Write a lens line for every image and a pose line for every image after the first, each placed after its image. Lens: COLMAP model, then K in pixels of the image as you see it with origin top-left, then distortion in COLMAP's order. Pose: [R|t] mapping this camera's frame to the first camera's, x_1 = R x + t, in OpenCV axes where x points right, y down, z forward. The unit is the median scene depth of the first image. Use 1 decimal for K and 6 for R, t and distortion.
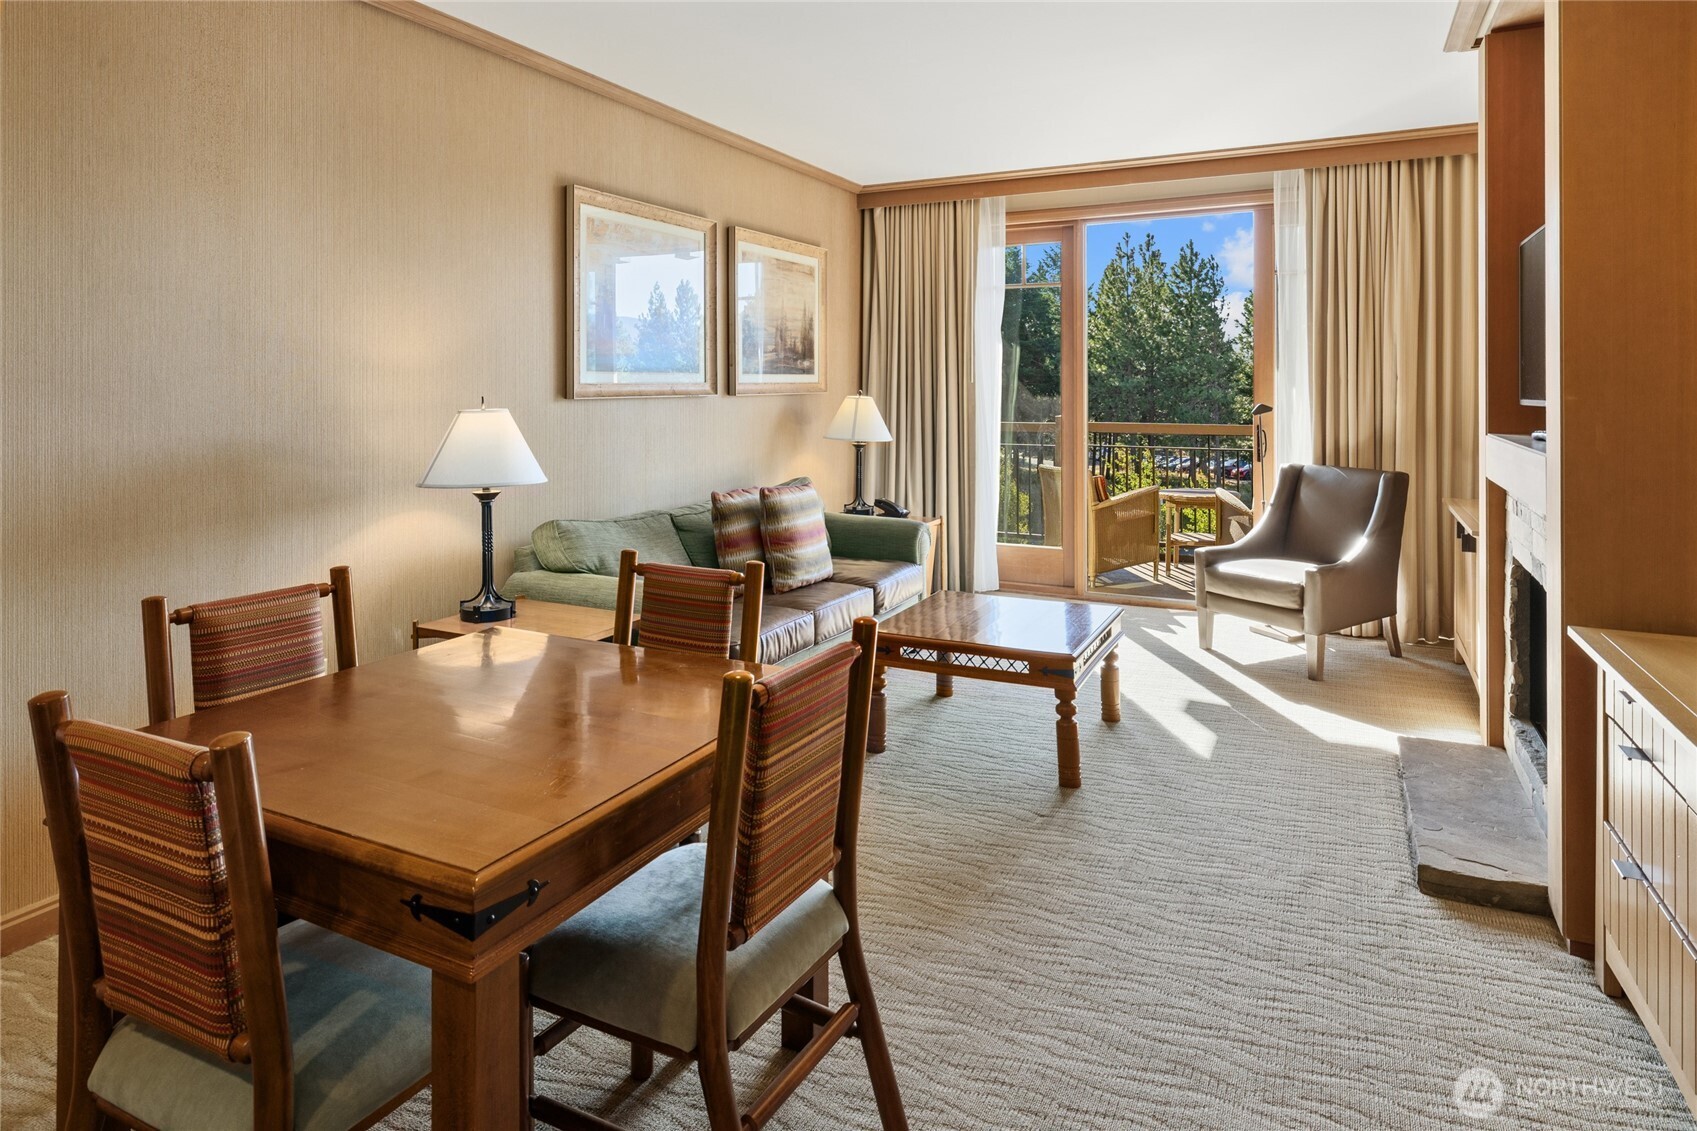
lens RADIAL K [[979.3, 0, 847.2], [0, 979.3, 390.2], [0, 0, 1]] dist [0.000183, 0.000481]
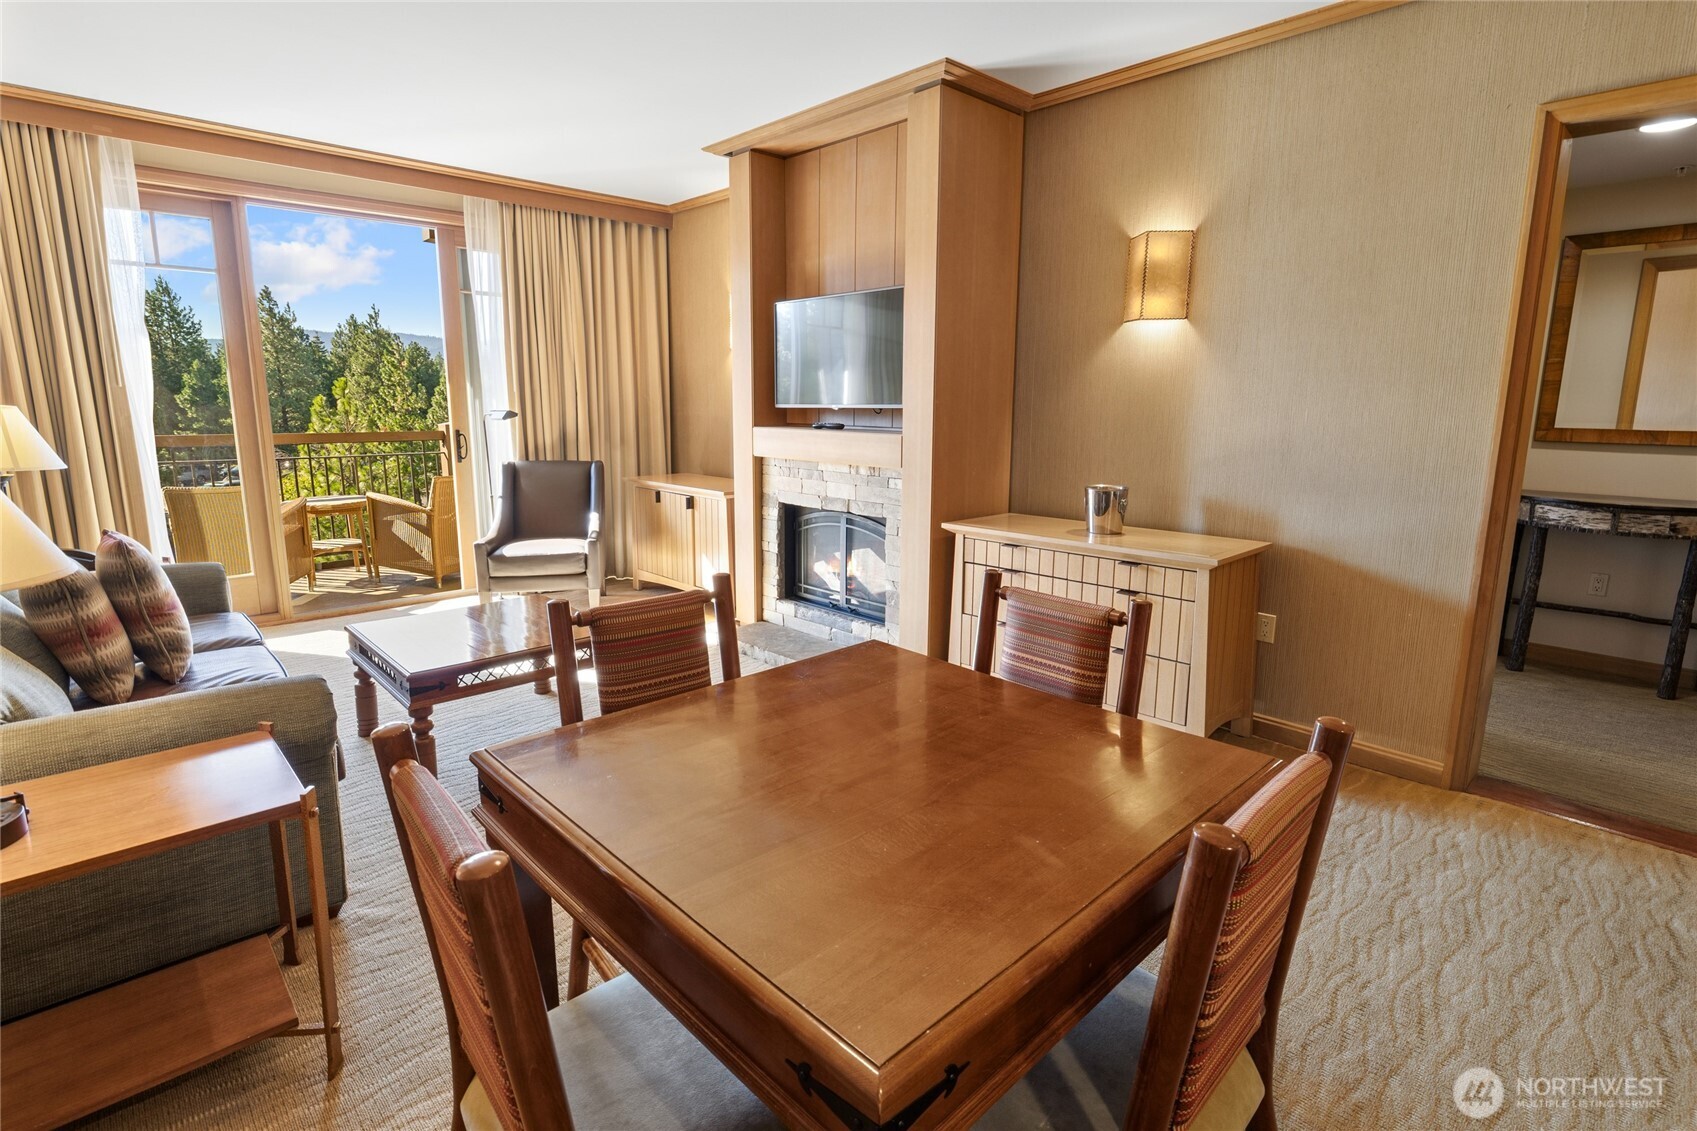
lens RADIAL K [[829.8, 0, 852.0], [0, 829.8, 549.2], [0, 0, 1]] dist [-0.003304, 0.000606]
pose [[0.341764, -0.163968, 0.925371, -0.338979], [-0.001436, 0.984570, 0.174988, 0.003318], [-0.939785, -0.061133, 0.336255, 0.255392]]
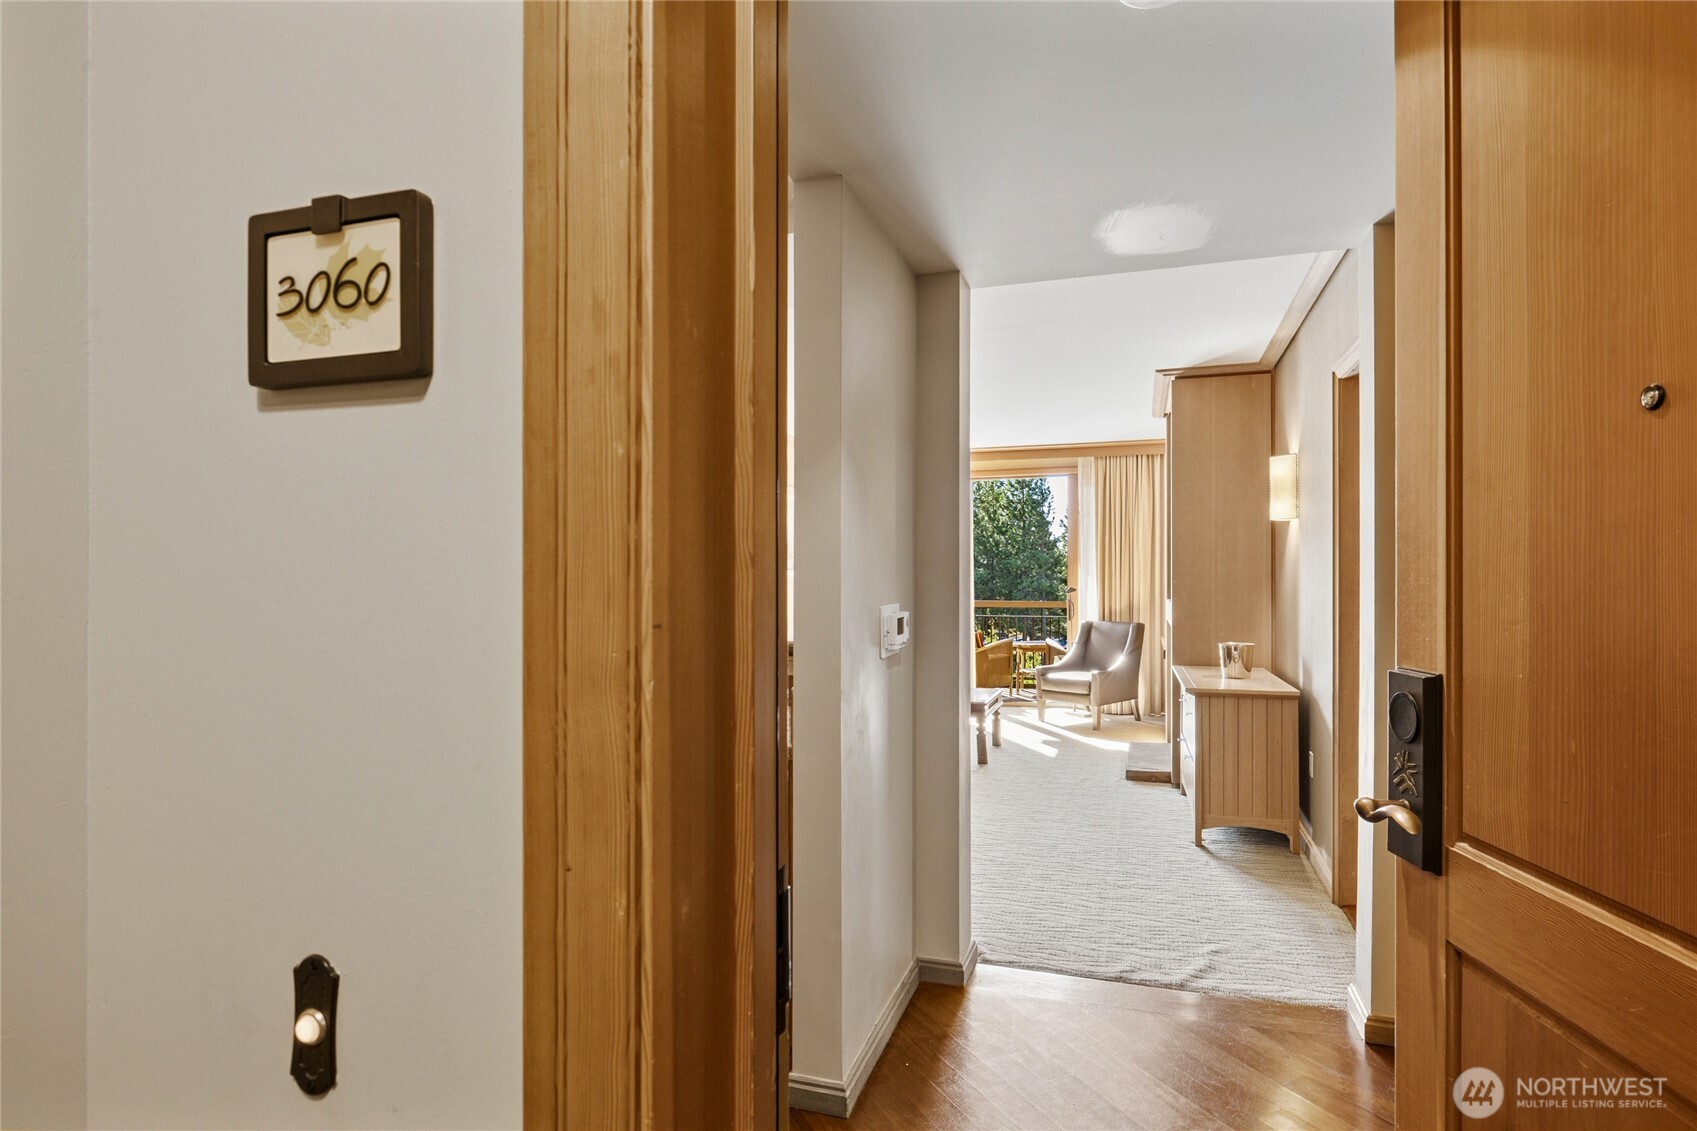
lens RADIAL K [[887.9, 0, 856.2], [0, 887.9, 583.1], [0, 0, 1]] dist [-0.002085, 0.000484]
pose [[0.988396, -0.000645, 0.151898, -0.205980], [0.000271, 0.999997, 0.002483, 0.001921], [-0.151899, -0.002413, 0.988393, -0.529709]]
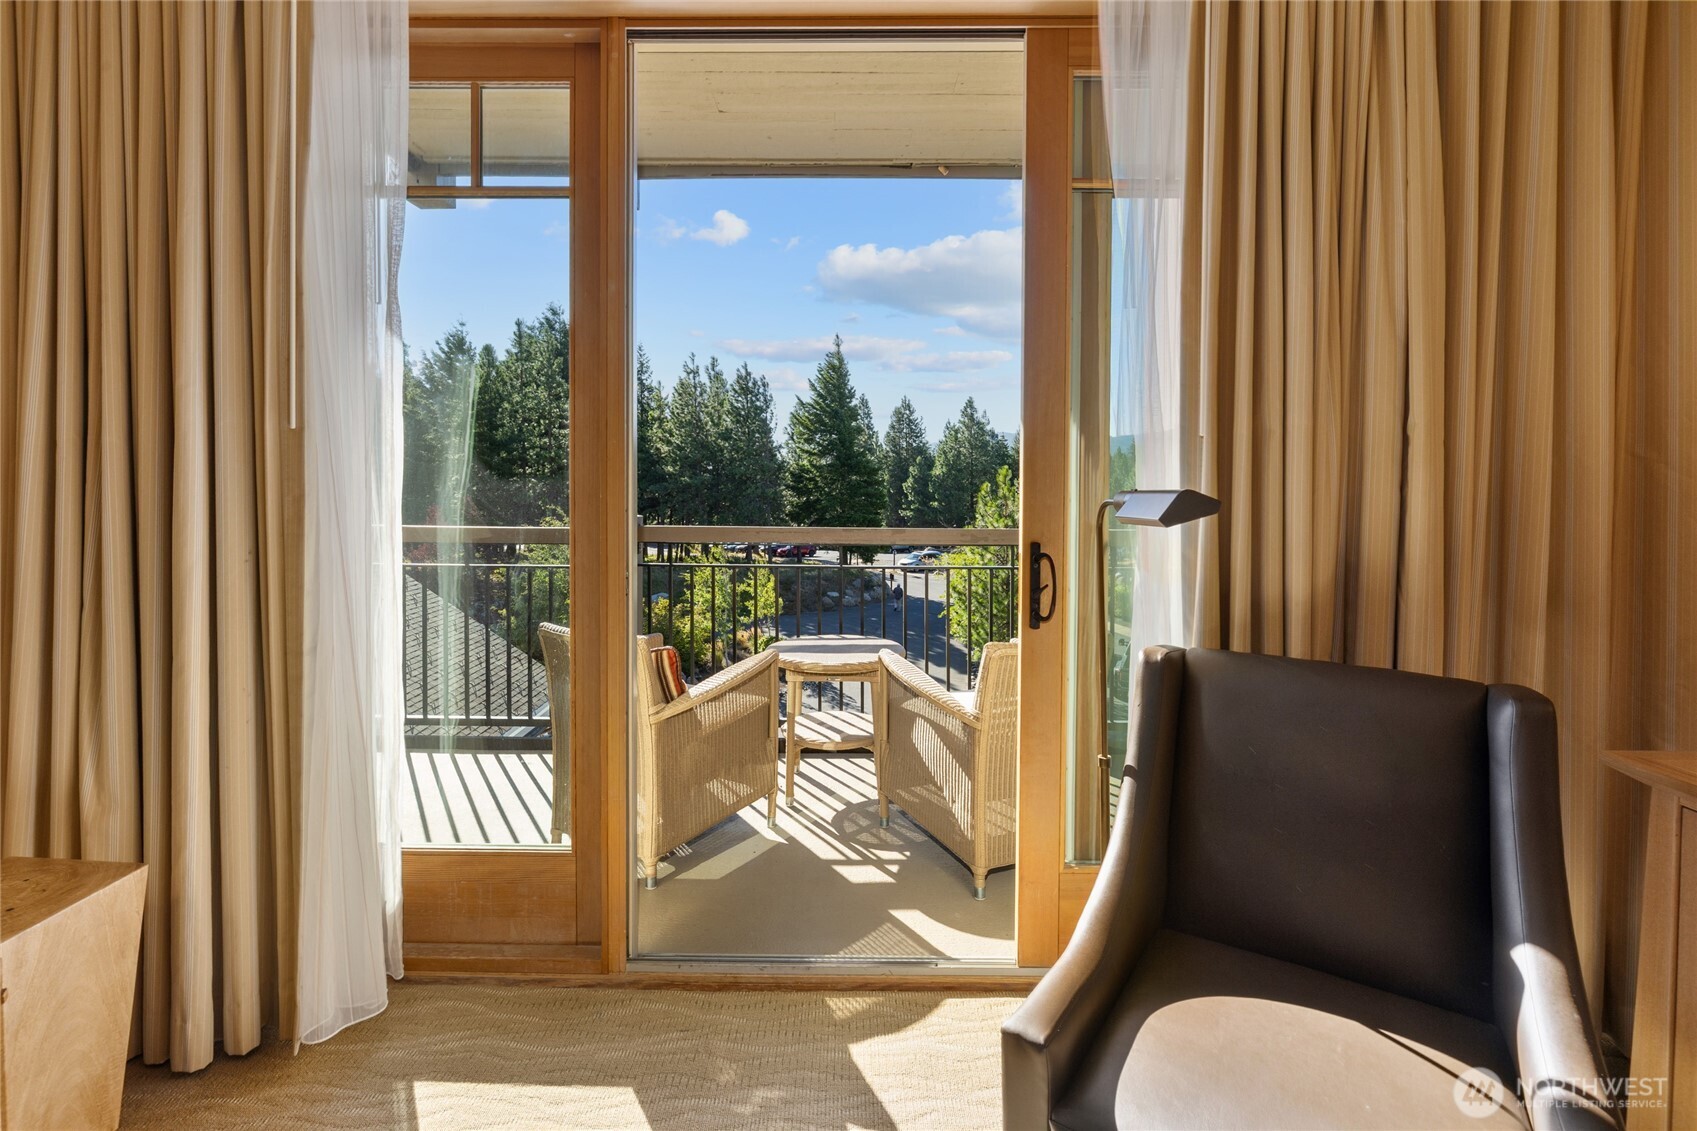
lens RADIAL K [[797.1, 0, 839.8], [0, 797.1, 496.2], [0, 0, 1]] dist [-0.000521, -0.000039]
pose [[0.896627, -0.001609, 0.442784, 0.198019], [-0.003646, 0.999933, 0.011016, 0.012159], [-0.442772, -0.011492, 0.896561, 0.753768]]
